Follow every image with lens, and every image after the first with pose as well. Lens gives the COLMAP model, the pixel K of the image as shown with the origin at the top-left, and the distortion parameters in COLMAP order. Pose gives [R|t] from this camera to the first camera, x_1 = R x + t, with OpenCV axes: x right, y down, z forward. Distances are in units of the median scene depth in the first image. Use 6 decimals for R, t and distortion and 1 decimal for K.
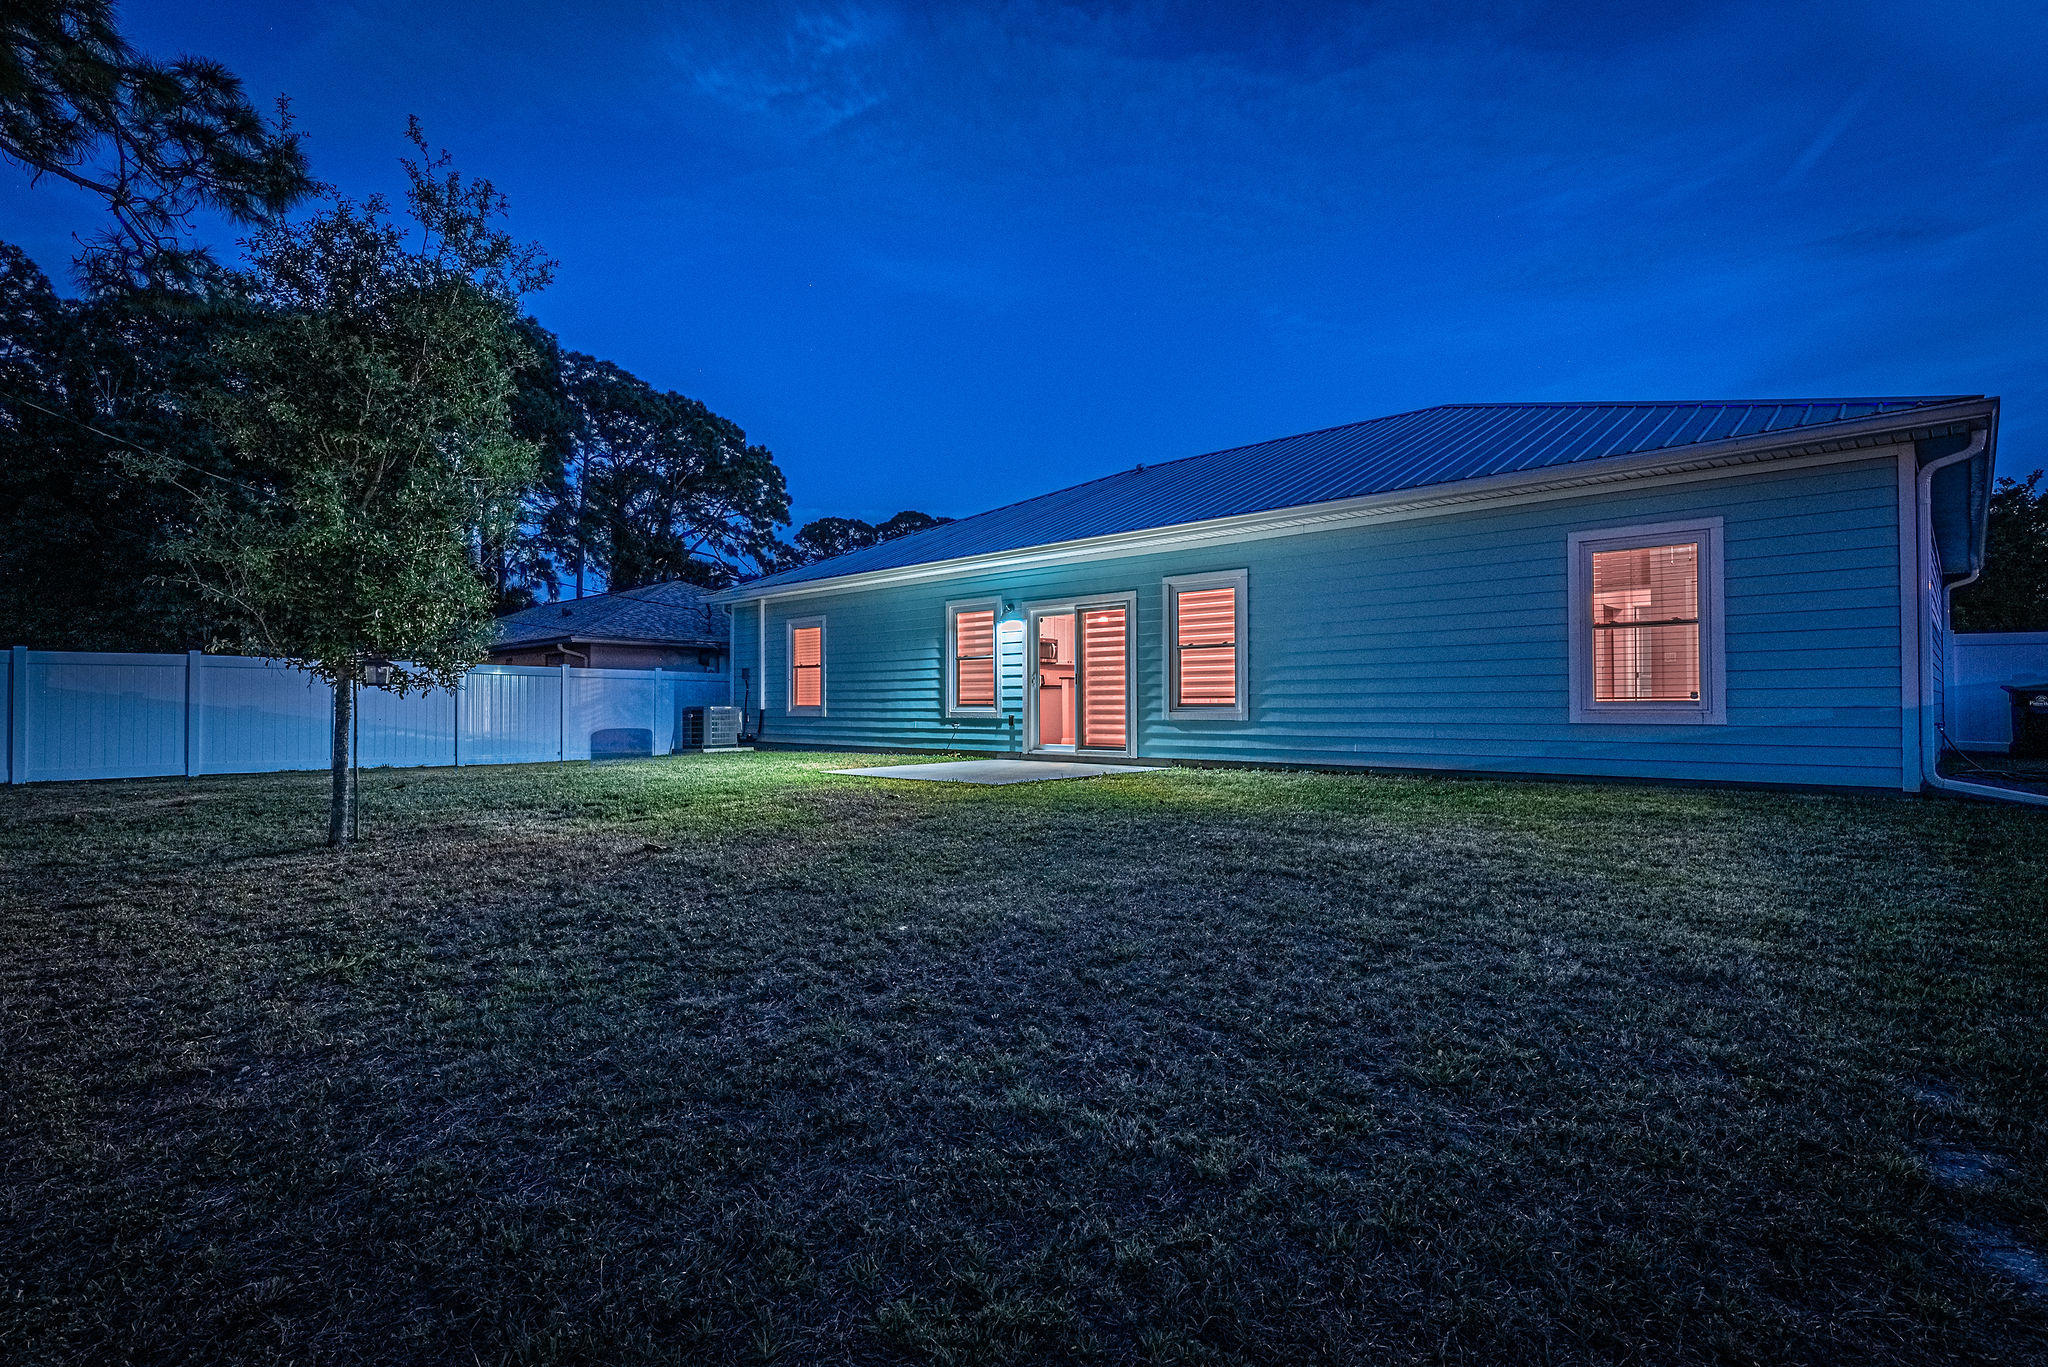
lens RADIAL K [[995.4, 0, 1021.5], [0, 995.4, 688.9], [0, 0, 1]] dist [-0.001733, -0.000538]
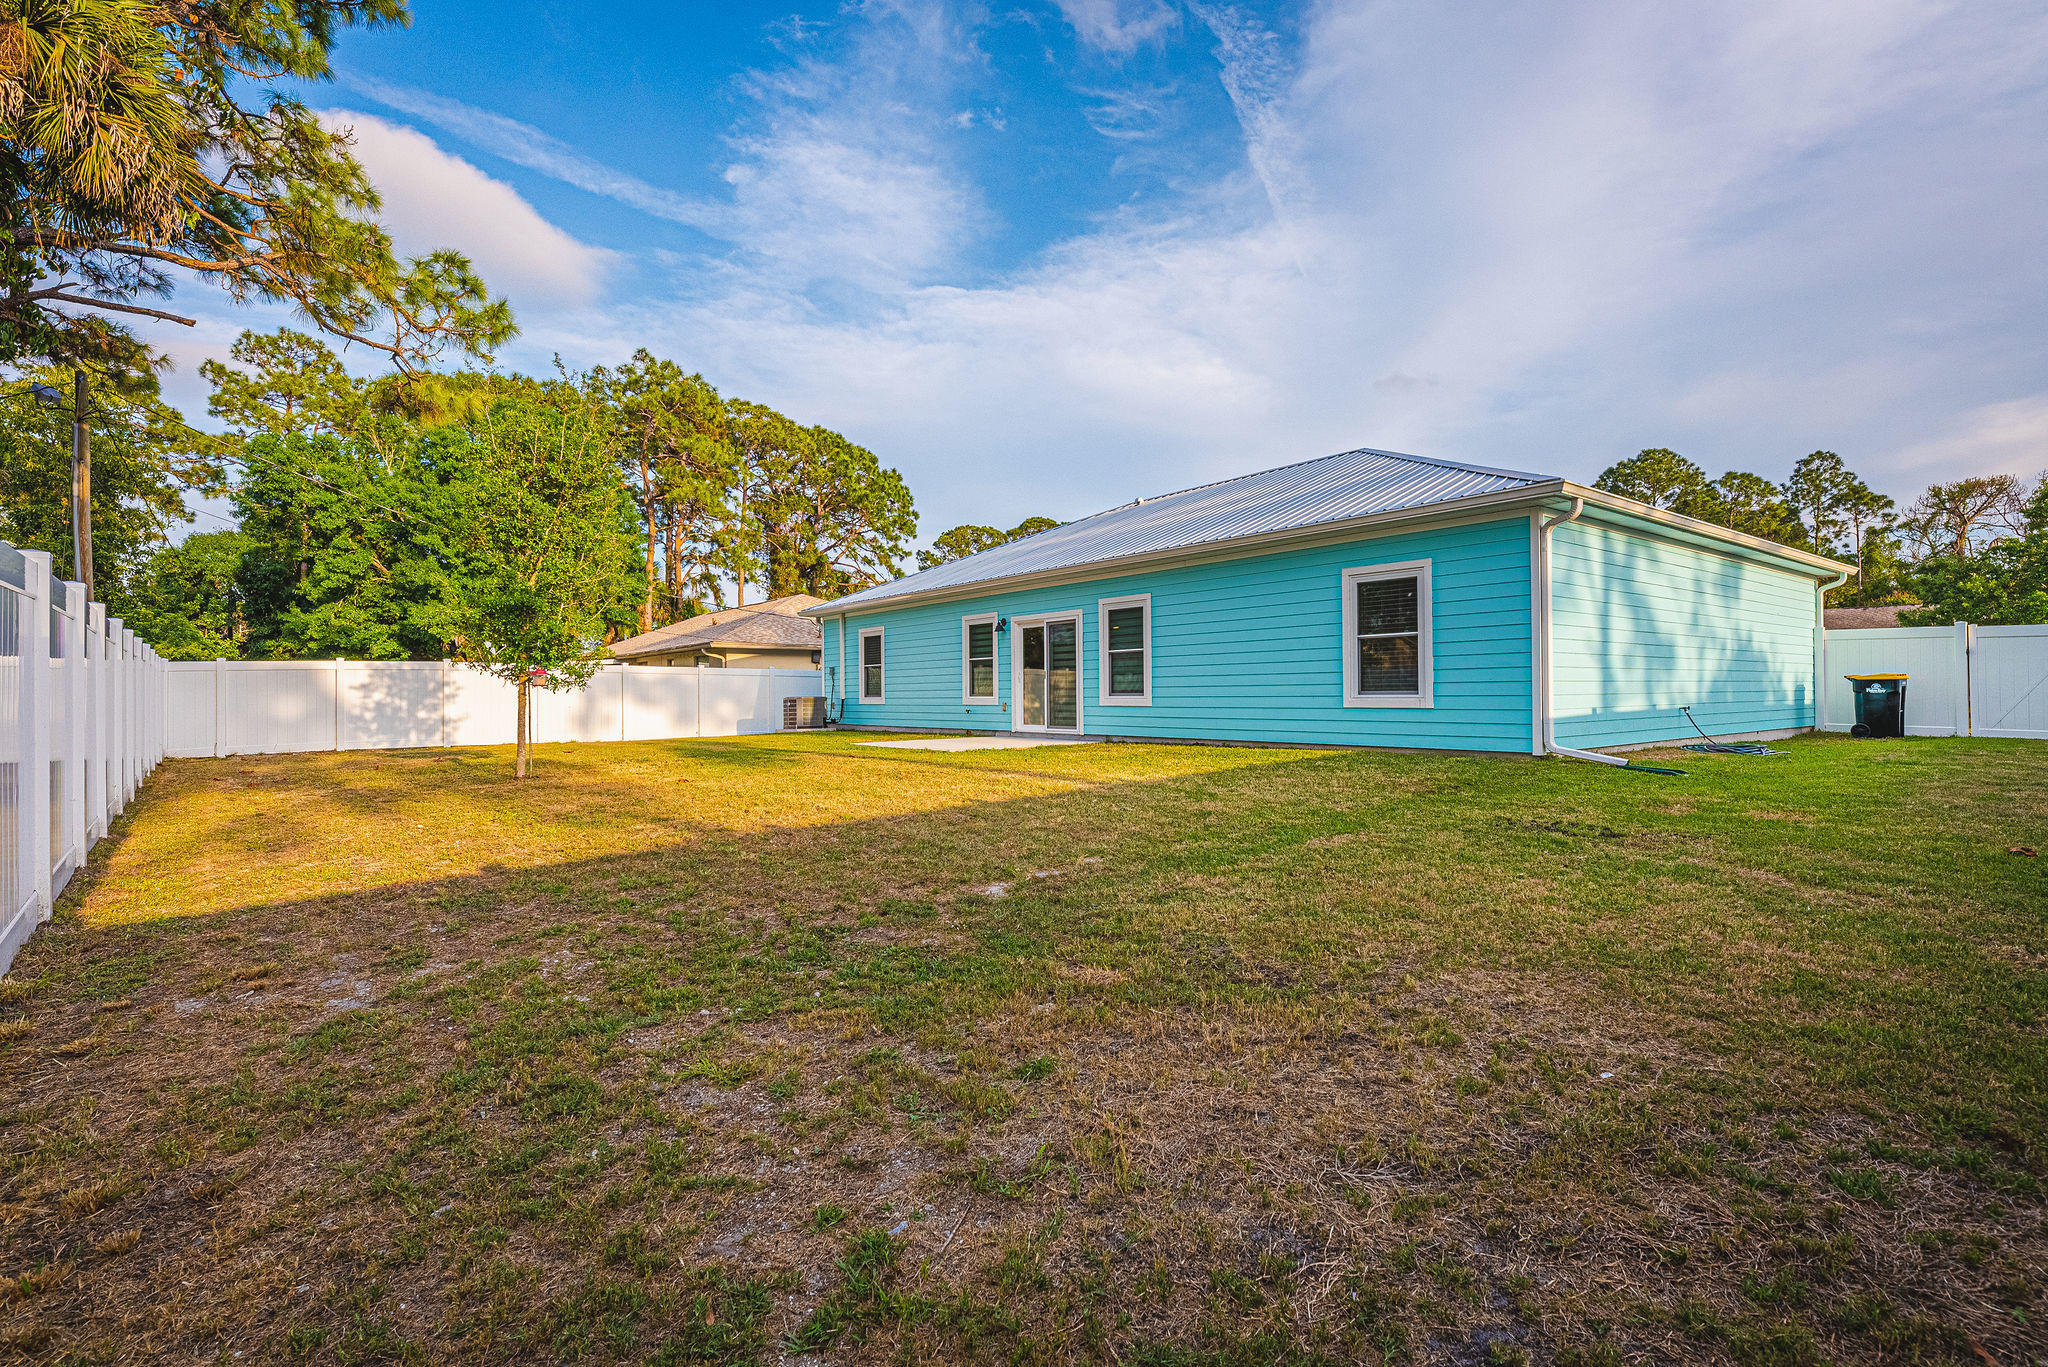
lens RADIAL K [[944.8, 0, 1022.2], [0, 944.8, 687.0], [0, 0, 1]] dist [-0.000058, -0.000241]
pose [[0.988714, -0.004707, -0.149742, 0.198271], [0.005983, 0.999950, 0.008071, -0.004572], [0.149696, -0.008876, 0.988692, -0.229095]]
